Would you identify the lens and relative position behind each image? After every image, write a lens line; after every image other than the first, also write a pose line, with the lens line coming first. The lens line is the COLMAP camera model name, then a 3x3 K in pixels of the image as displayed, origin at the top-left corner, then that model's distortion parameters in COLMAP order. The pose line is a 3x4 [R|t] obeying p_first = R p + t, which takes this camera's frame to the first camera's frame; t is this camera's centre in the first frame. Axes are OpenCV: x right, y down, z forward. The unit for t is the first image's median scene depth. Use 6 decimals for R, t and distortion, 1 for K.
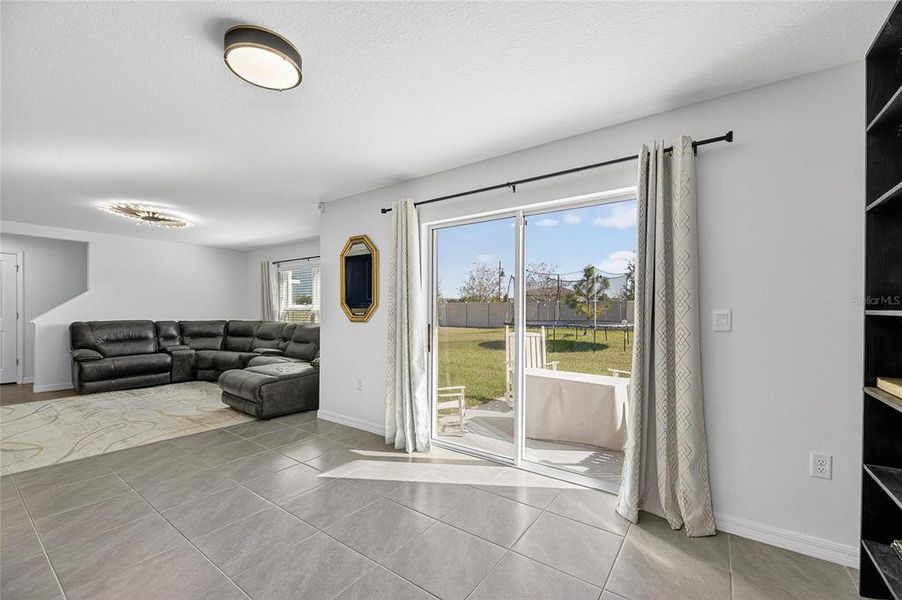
lens RADIAL K [[368.9, 0, 455.7], [0, 368.9, 311.1], [0, 0, 1]] dist [-0.002029, -0.000572]
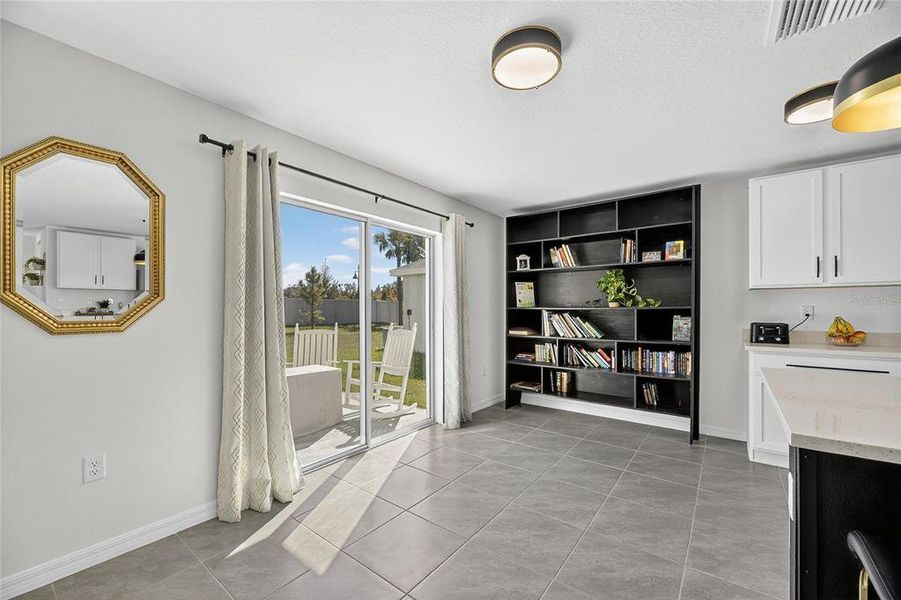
lens RADIAL K [[362.5, 0, 451.3], [0, 362.5, 305.0], [0, 0, 1]] dist [-0.003267, -0.000976]
pose [[0.042035, 0.004015, 0.999108, -0.452078], [-0.000642, 0.999992, -0.003992, -0.002609], [-0.999116, -0.000473, 0.042038, 0.349890]]
